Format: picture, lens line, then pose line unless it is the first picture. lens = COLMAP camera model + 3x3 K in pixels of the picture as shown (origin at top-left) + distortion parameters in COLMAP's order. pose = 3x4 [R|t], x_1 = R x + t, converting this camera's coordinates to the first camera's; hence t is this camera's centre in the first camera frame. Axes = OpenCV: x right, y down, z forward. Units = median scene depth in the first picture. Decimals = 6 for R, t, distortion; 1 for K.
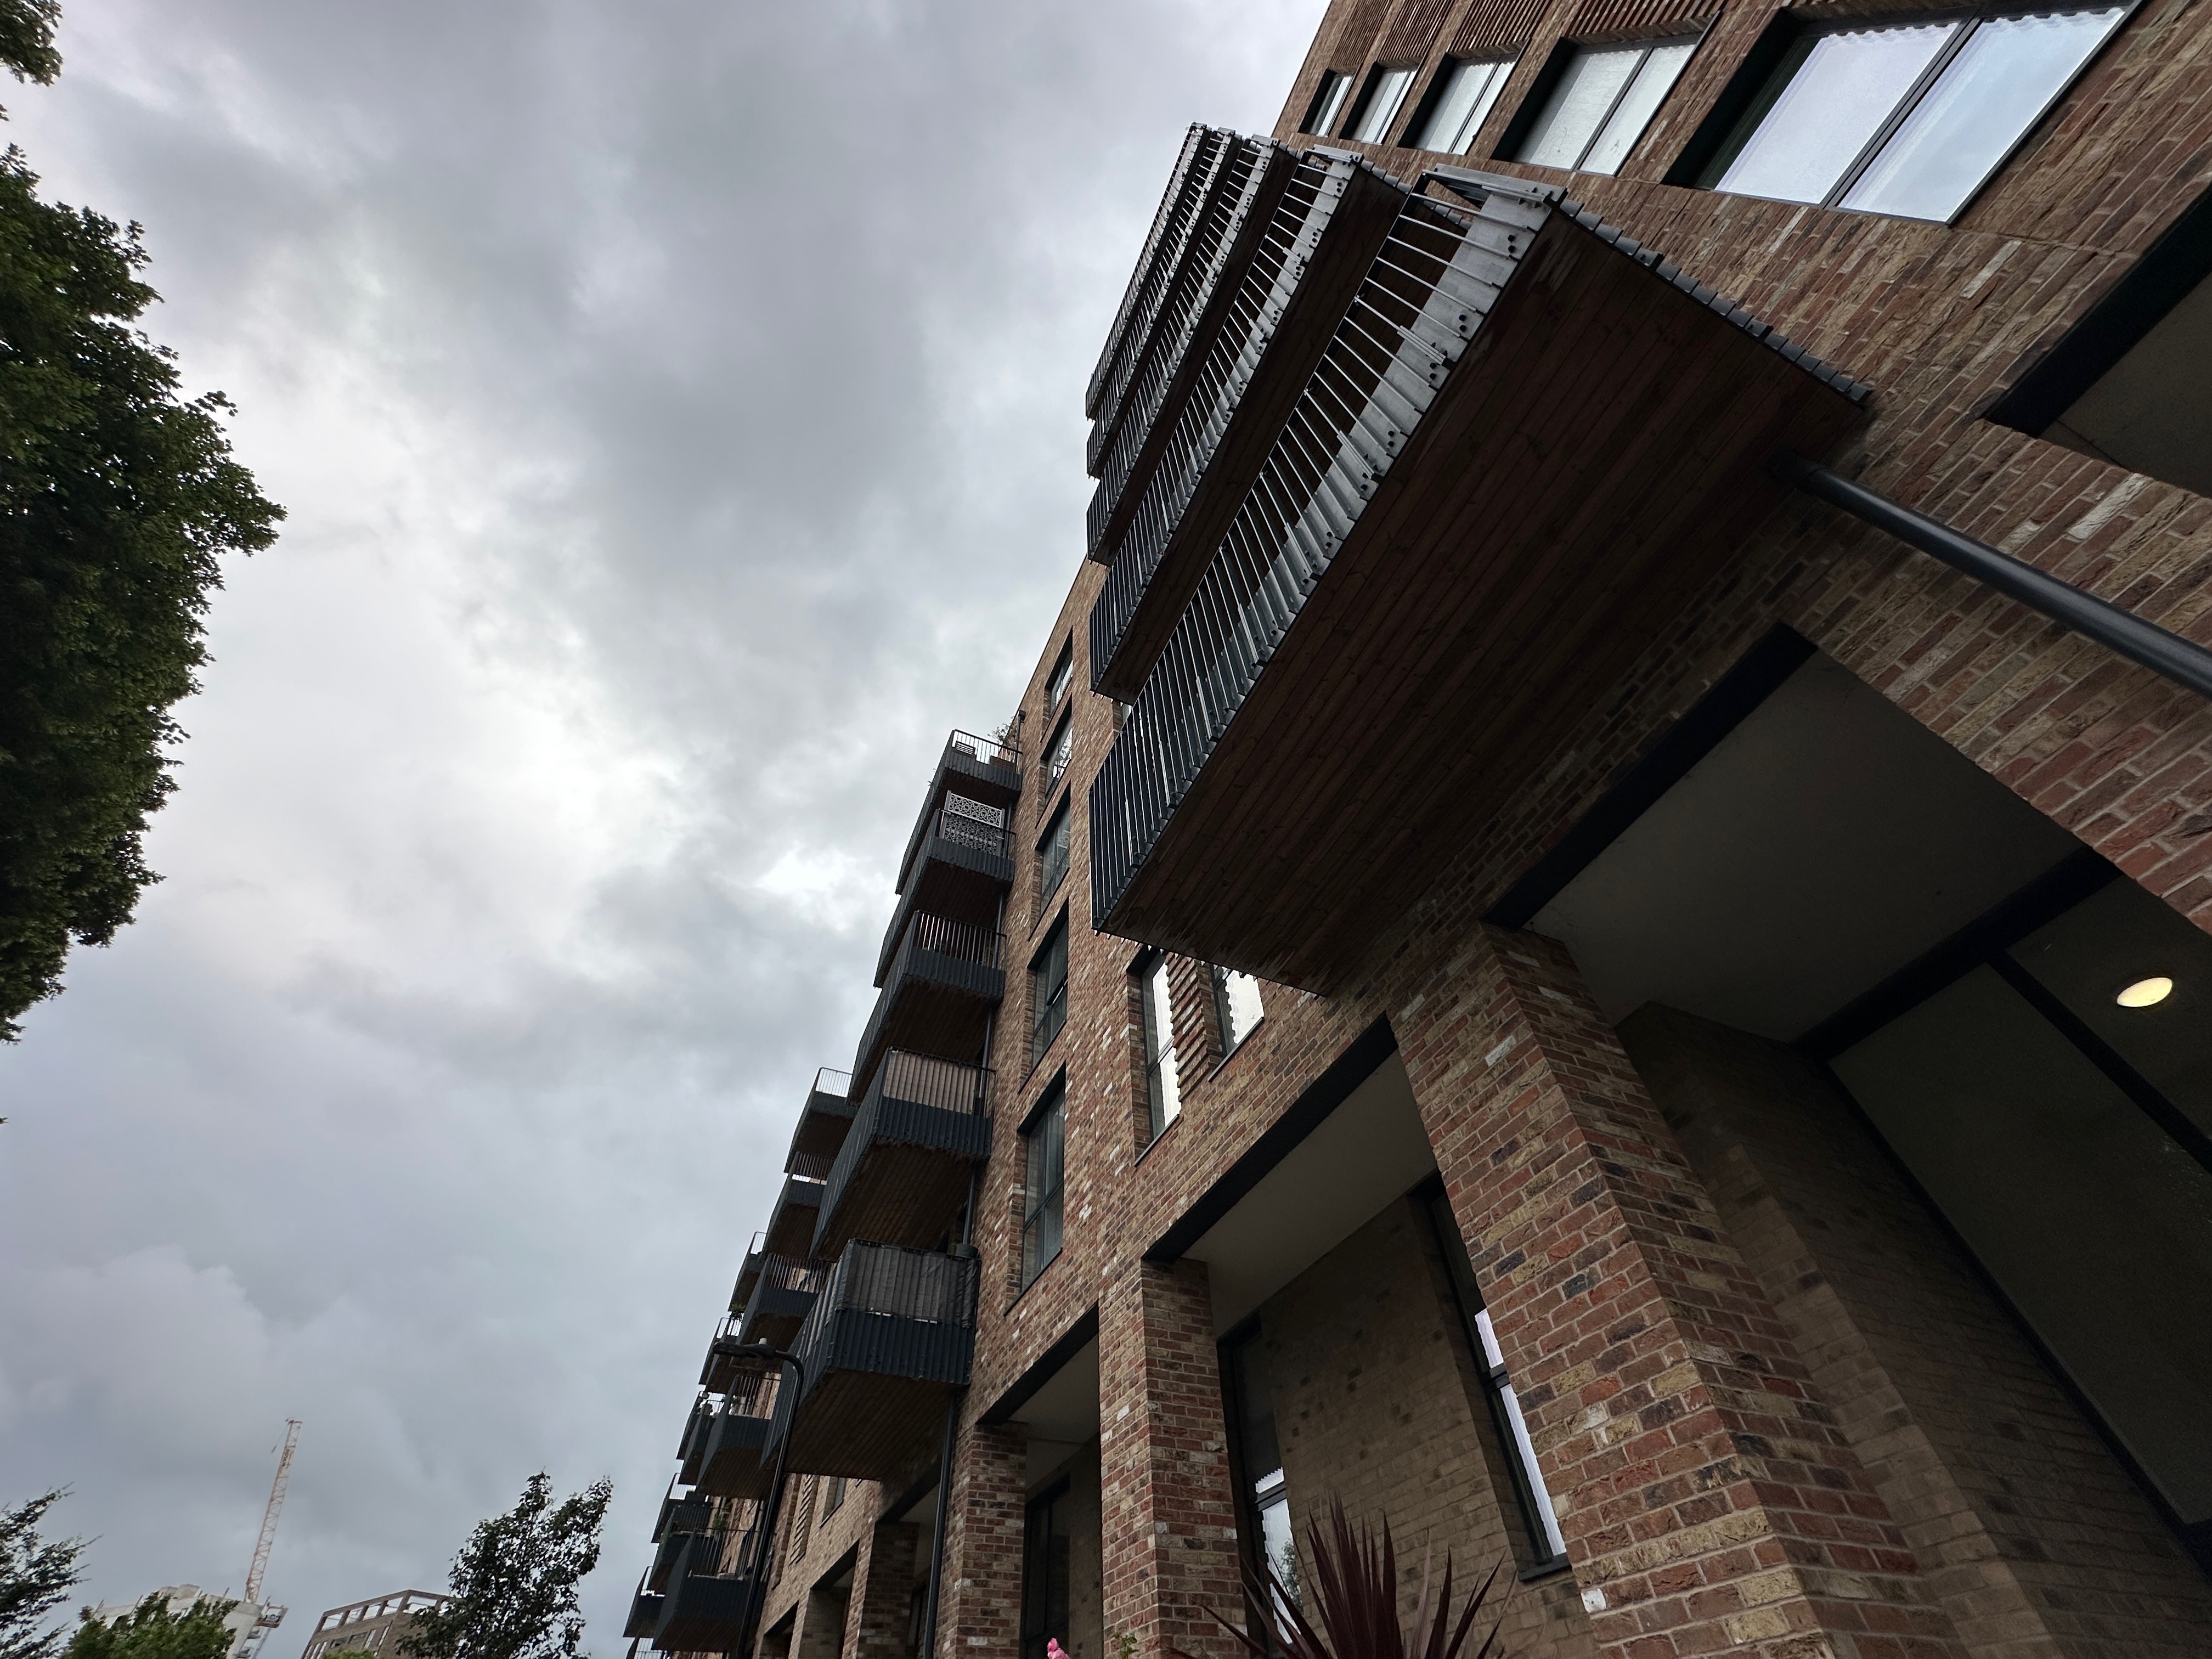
lens RADIAL K [[876.6, 0, 1098.1], [0, 876.6, 836.7], [0, 0, 1]] dist [-0.000488, -0.000151]
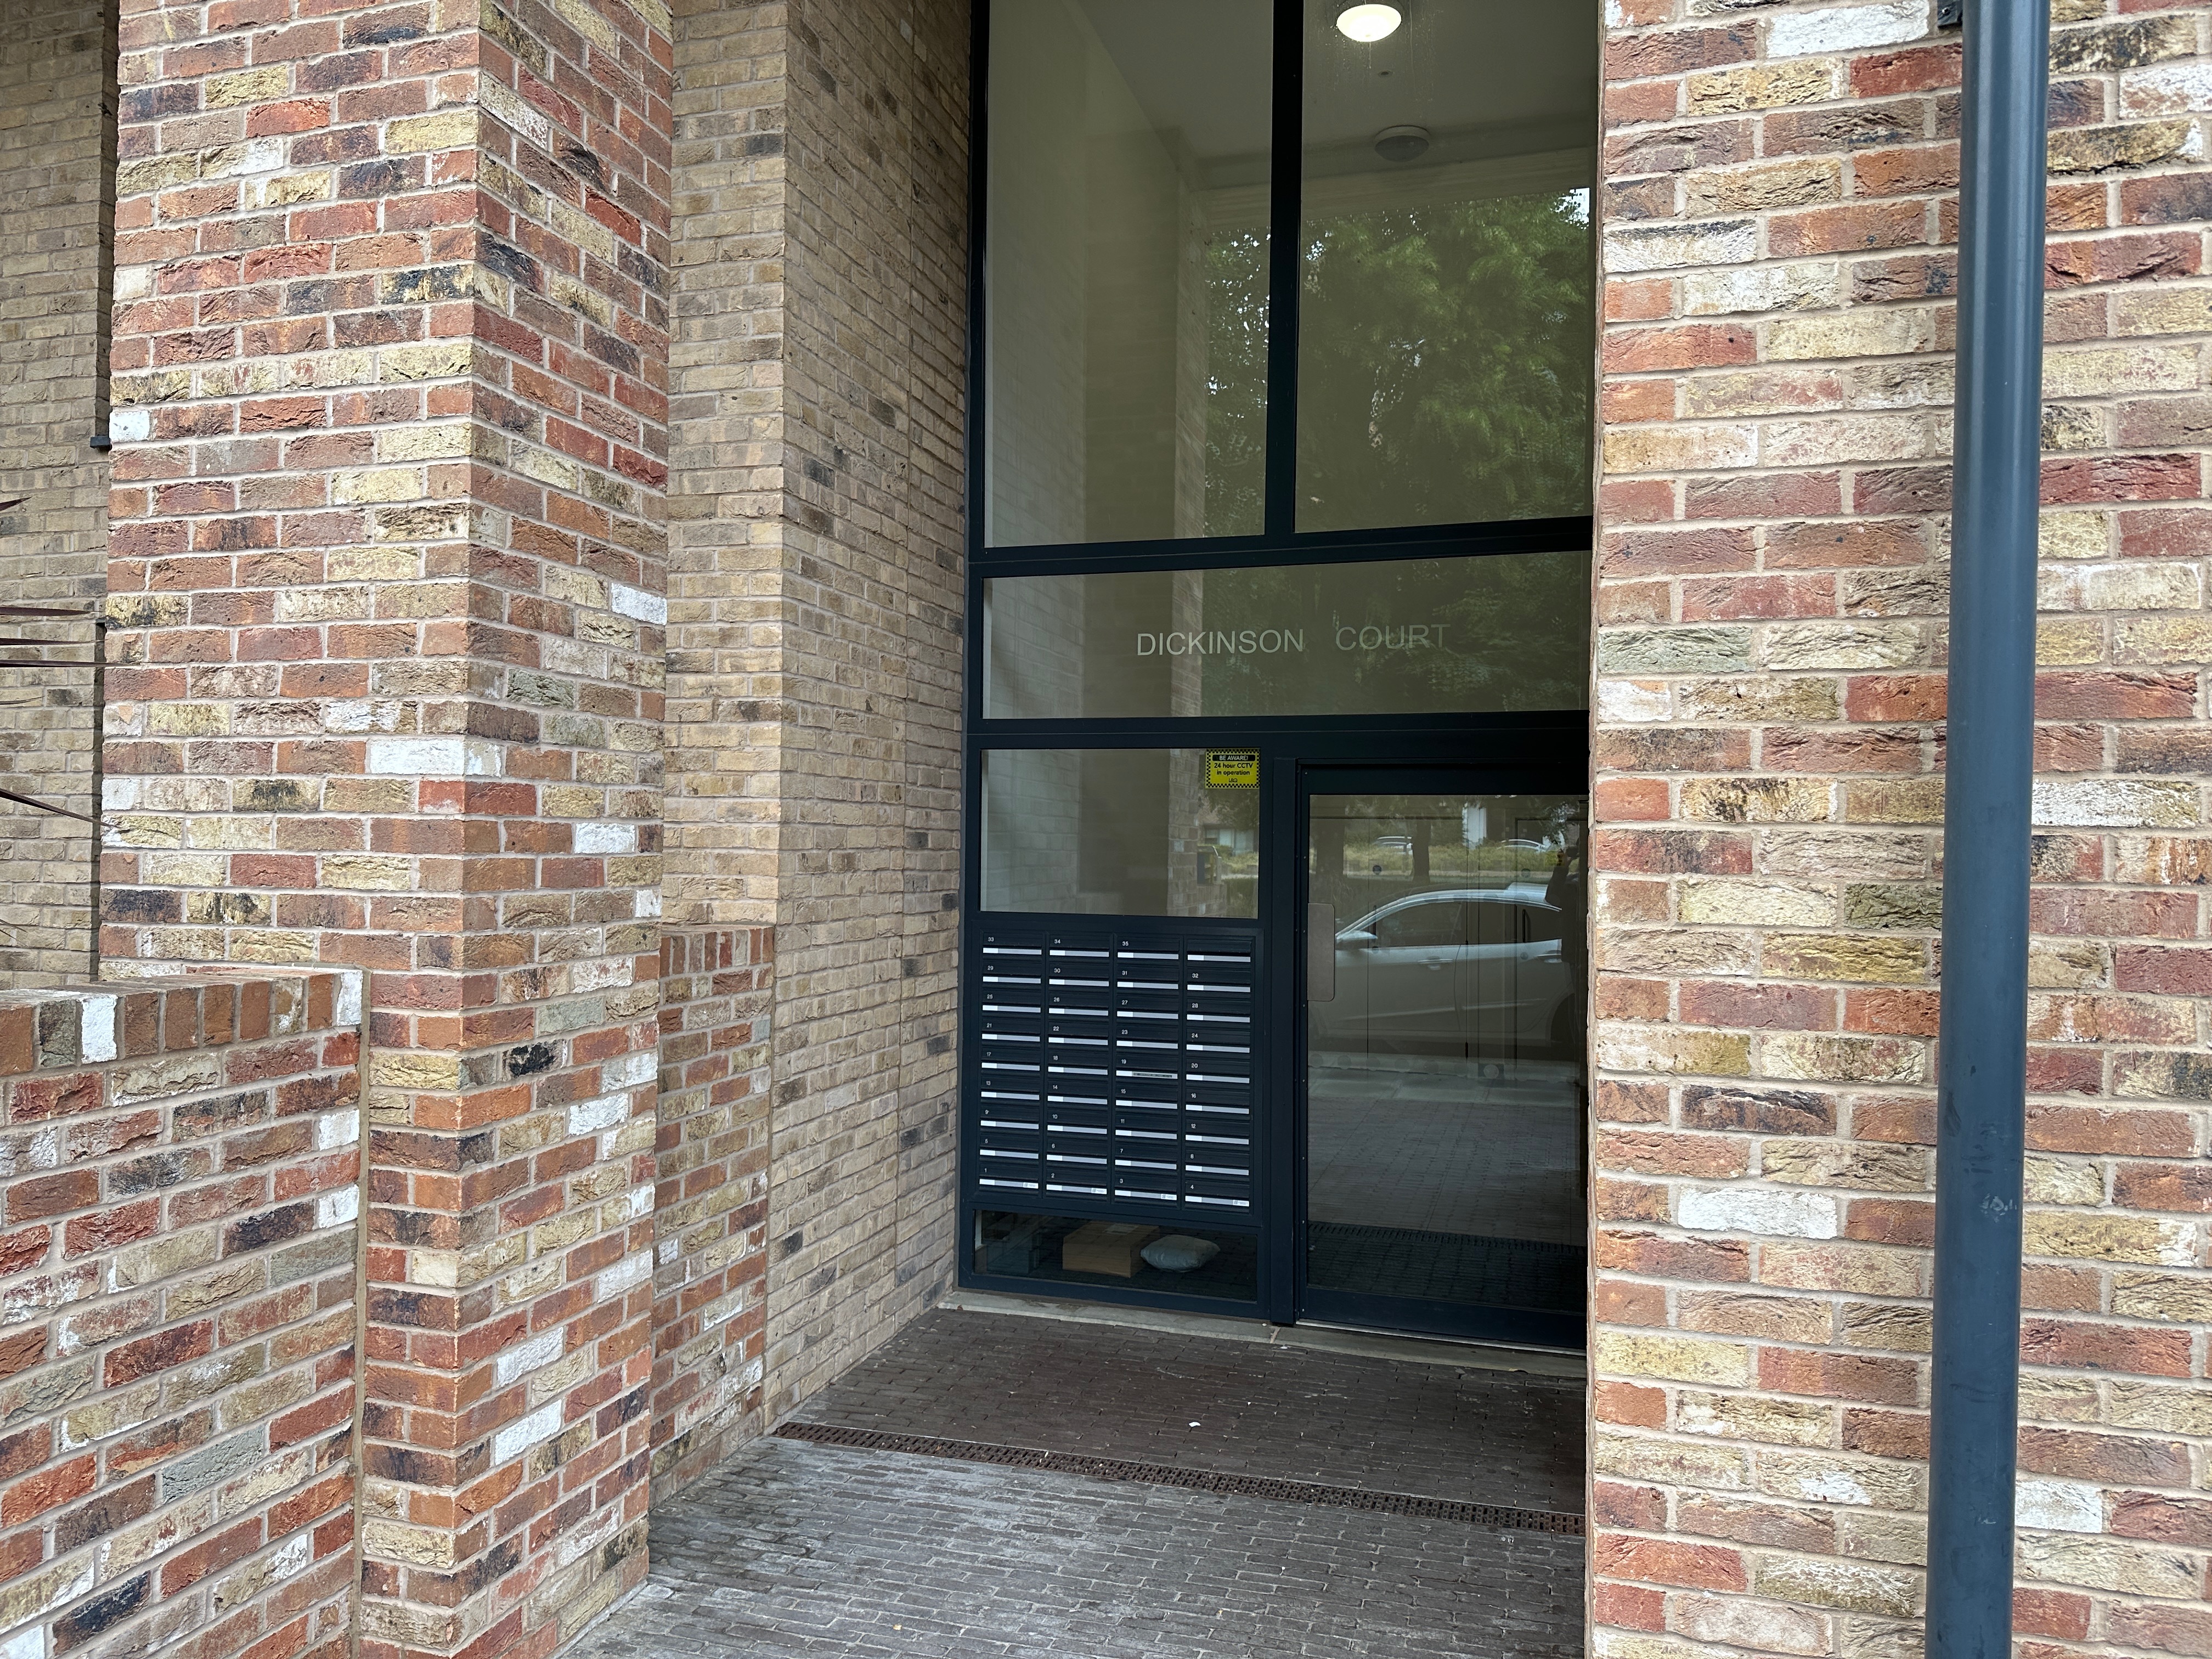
lens RADIAL K [[1538.3, 0, 1108.1], [0, 1538.3, 835.0], [0, 0, 1]] dist [-0.012038, -0.004566]
pose [[0.648126, 0.026997, 0.761055, 0.247574], [-0.596264, 0.639648, 0.485097, 0.215709], [-0.473711, -0.768194, 0.430670, 0.112671]]
